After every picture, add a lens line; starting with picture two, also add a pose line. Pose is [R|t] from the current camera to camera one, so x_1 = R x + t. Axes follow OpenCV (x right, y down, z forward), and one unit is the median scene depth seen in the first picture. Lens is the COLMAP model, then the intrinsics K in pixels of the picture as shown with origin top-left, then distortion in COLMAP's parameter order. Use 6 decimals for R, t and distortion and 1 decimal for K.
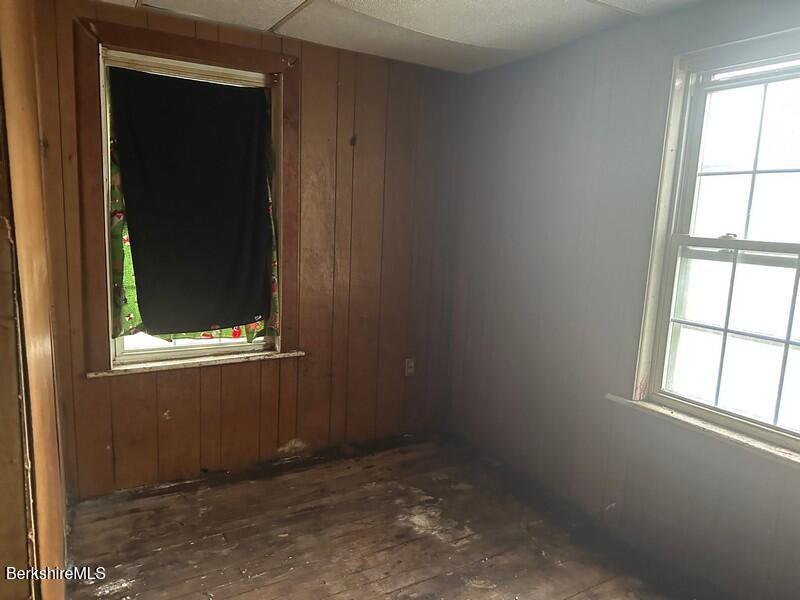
lens RADIAL K [[559.1, 0, 396.8], [0, 559.1, 301.2], [0, 0, 1]] dist [0.051423, -0.080076]
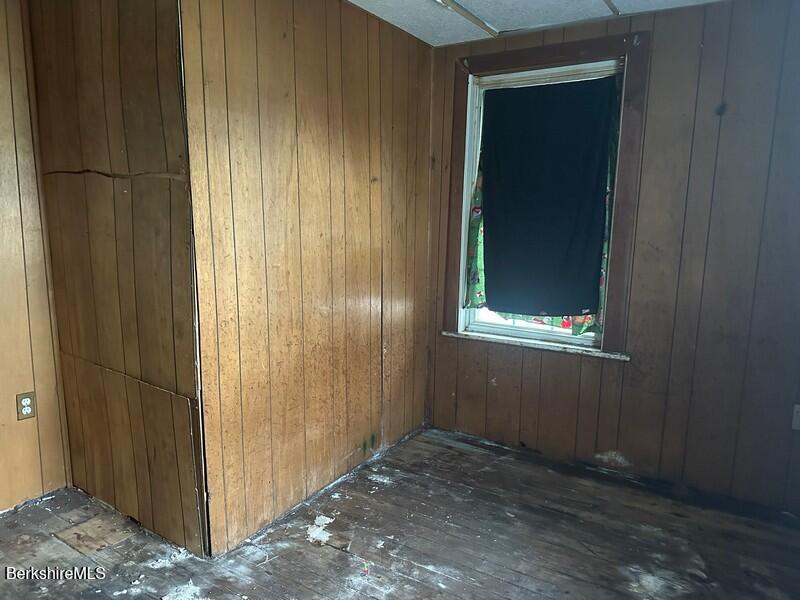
lens RADIAL K [[559.1, 0, 396.4], [0, 559.1, 302.0], [0, 0, 1]] dist [0.051423, -0.080076]
pose [[0.456921, 0.099274, -0.883950, 0.480636], [-0.138997, 0.989513, 0.039281, 0.021446], [0.878580, 0.104918, 0.465929, 0.260330]]
